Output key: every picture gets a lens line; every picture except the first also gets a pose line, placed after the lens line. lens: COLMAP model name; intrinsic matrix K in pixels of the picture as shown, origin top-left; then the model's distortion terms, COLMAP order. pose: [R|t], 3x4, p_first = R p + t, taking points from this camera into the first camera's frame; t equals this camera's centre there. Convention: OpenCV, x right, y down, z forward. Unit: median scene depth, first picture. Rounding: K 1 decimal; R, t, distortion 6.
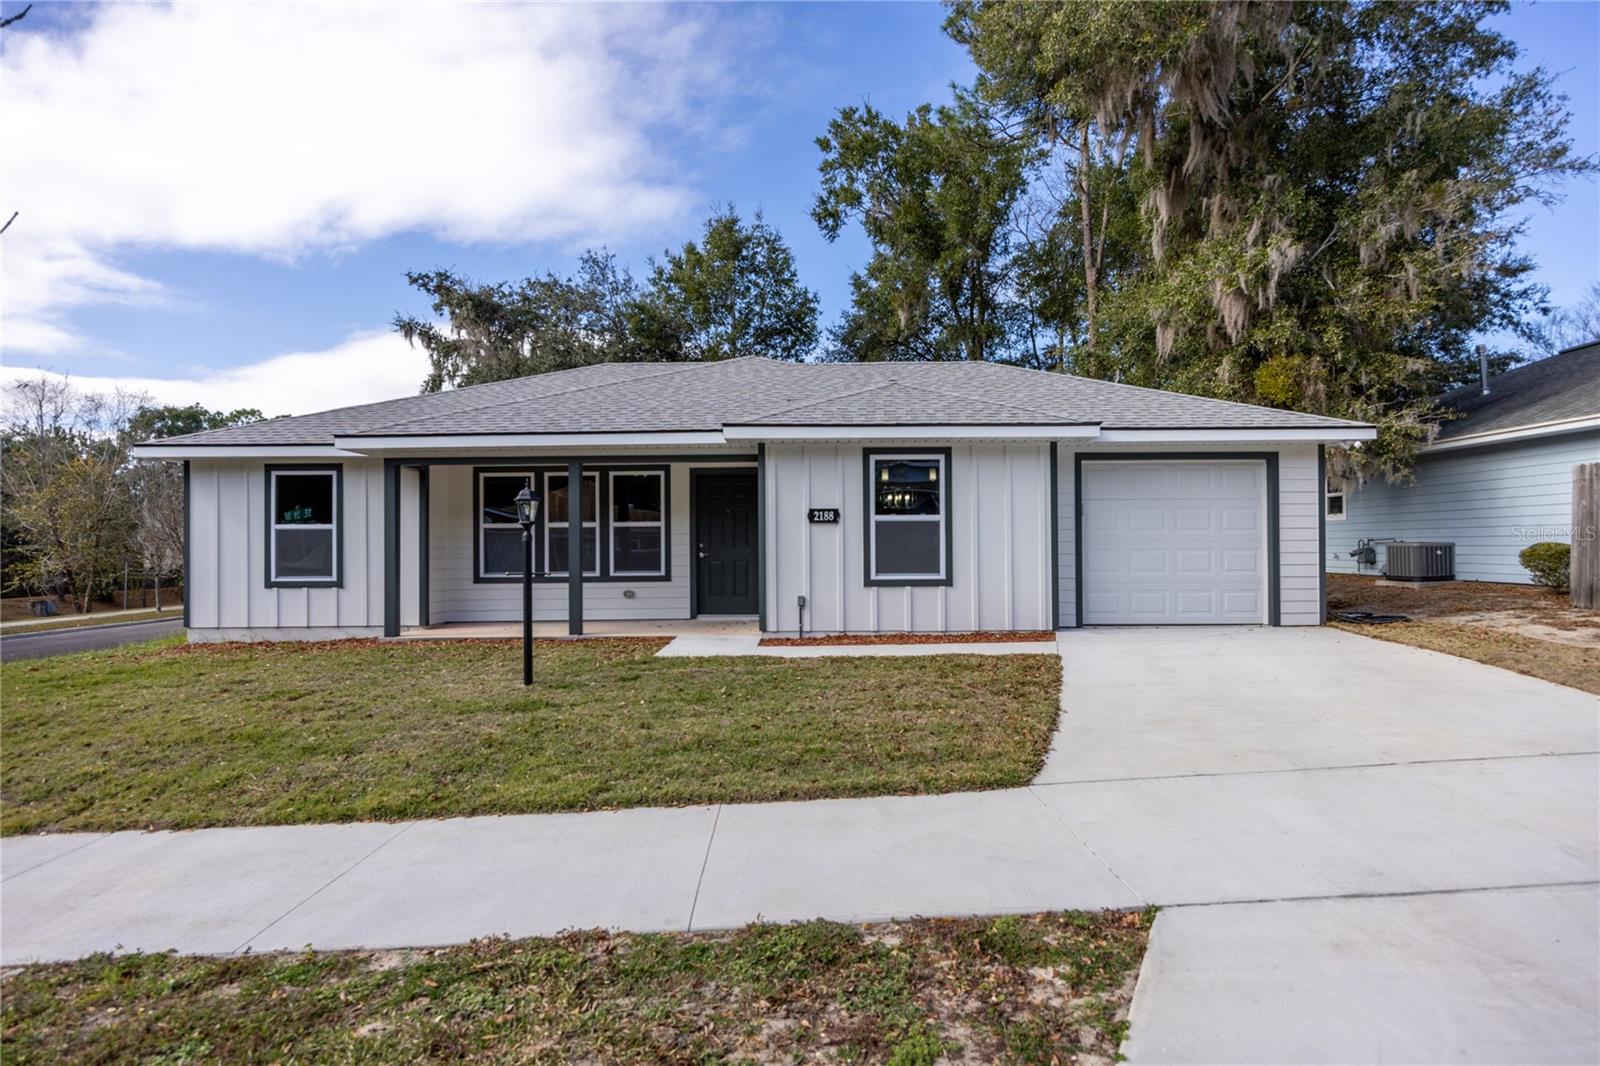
lens RADIAL K [[833.7, 0, 797.7], [0, 833.7, 530.3], [0, 0, 1]] dist [-0.006895, 0.000612]
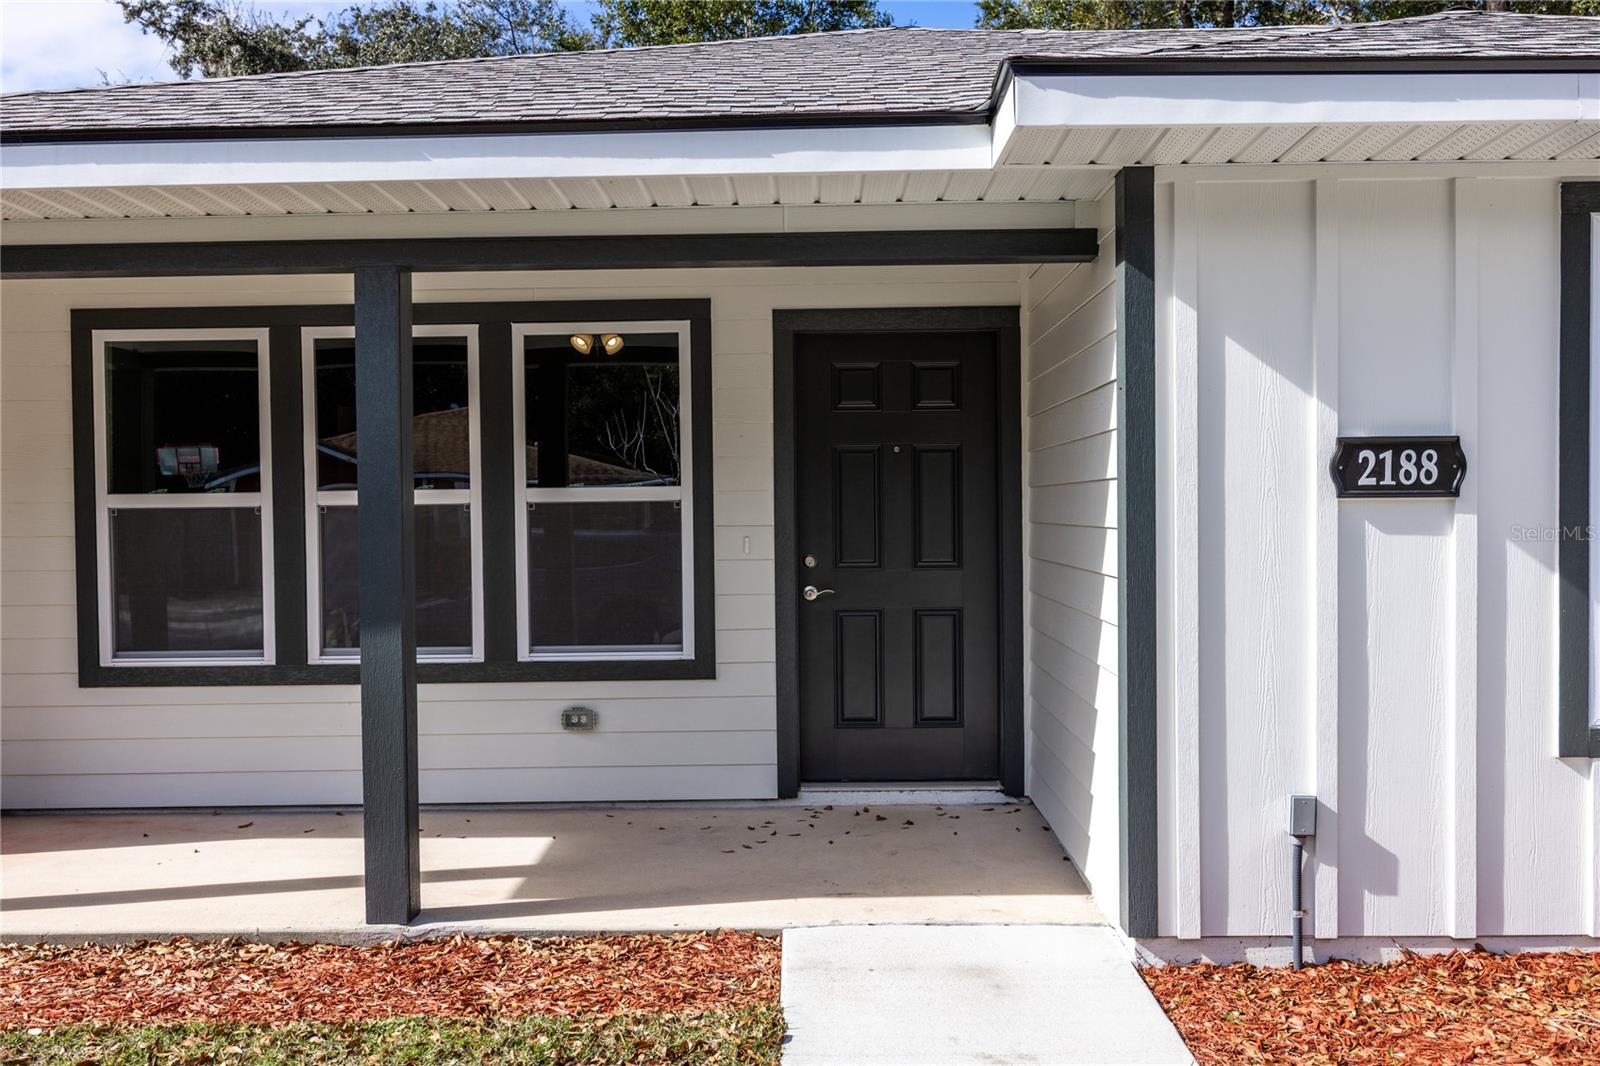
lens RADIAL K [[1296.5, 0, 799.8], [0, 1296.5, 534.2], [0, 0, 1]] dist [-0.006073, -0.004163]
pose [[0.999971, -0.003994, -0.006447, -0.117223], [0.004241, 0.999239, 0.038781, -0.010899], [0.006287, -0.038808, 0.999227, 0.521182]]
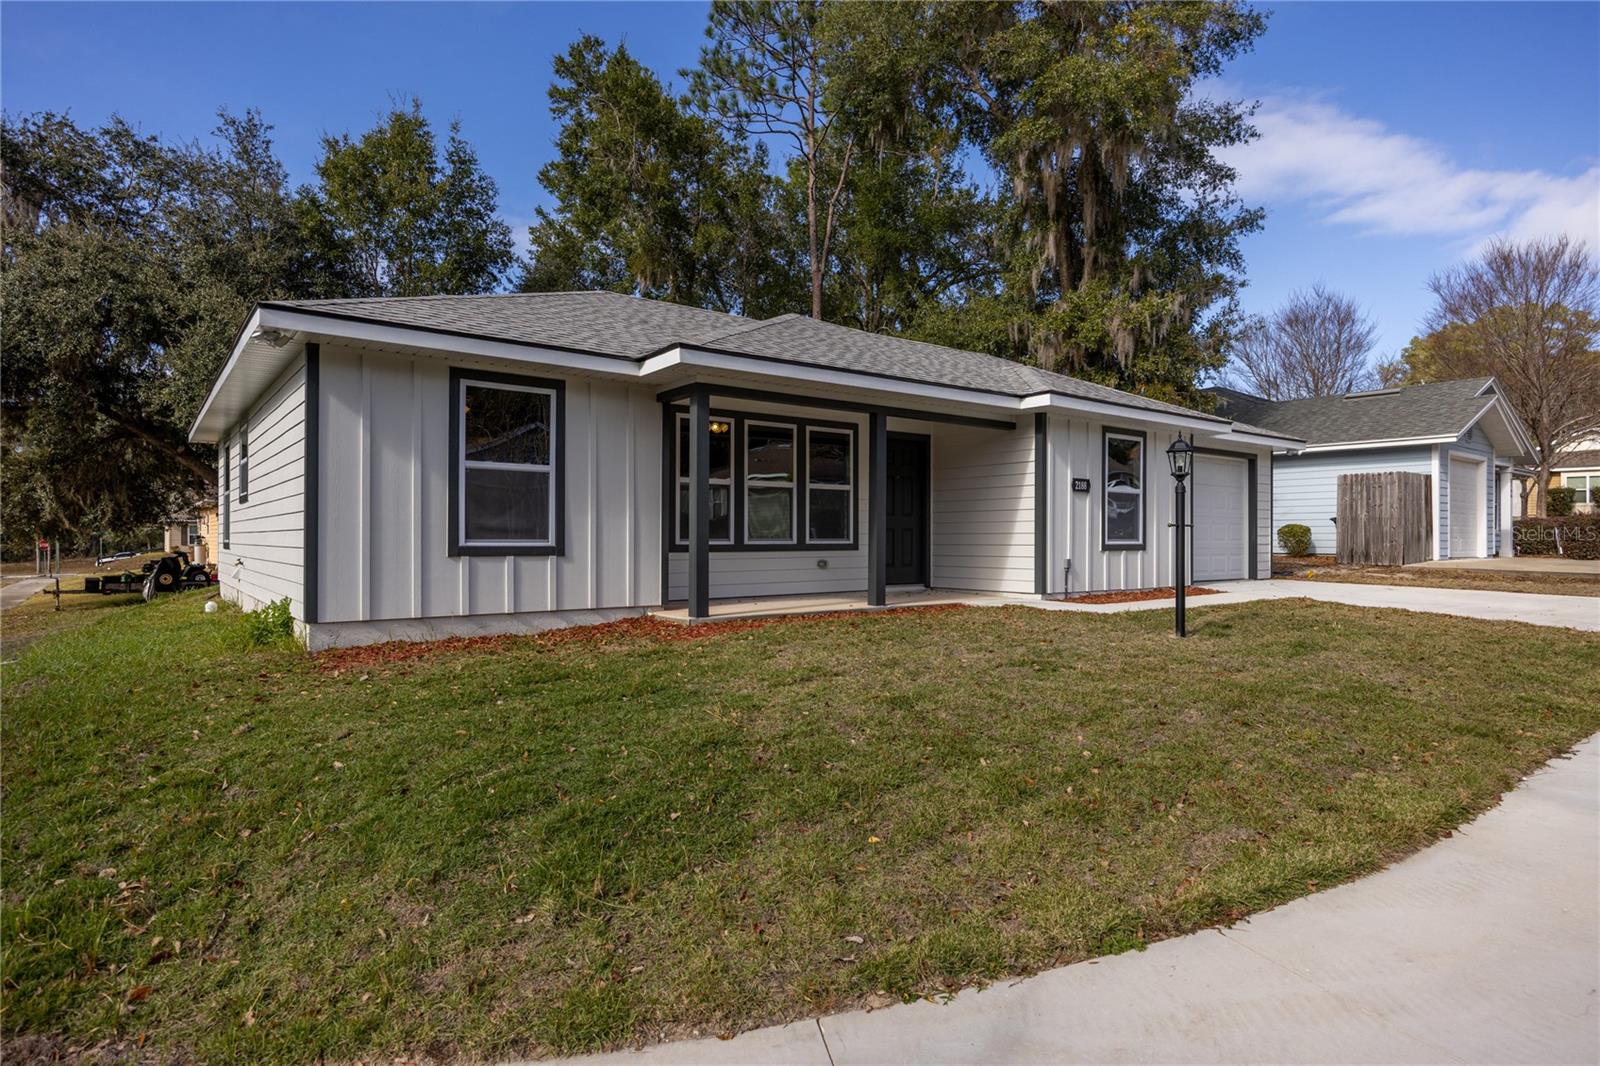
lens RADIAL K [[884.3, 0, 805.6], [0, 884.3, 542.5], [0, 0, 1]] dist [-0.019810, -0.003239]
pose [[0.786762, 0.008002, 0.617205, -0.801272], [-0.019296, 0.999746, 0.011636, 0.042262], [-0.616955, -0.021064, 0.786716, 0.265377]]
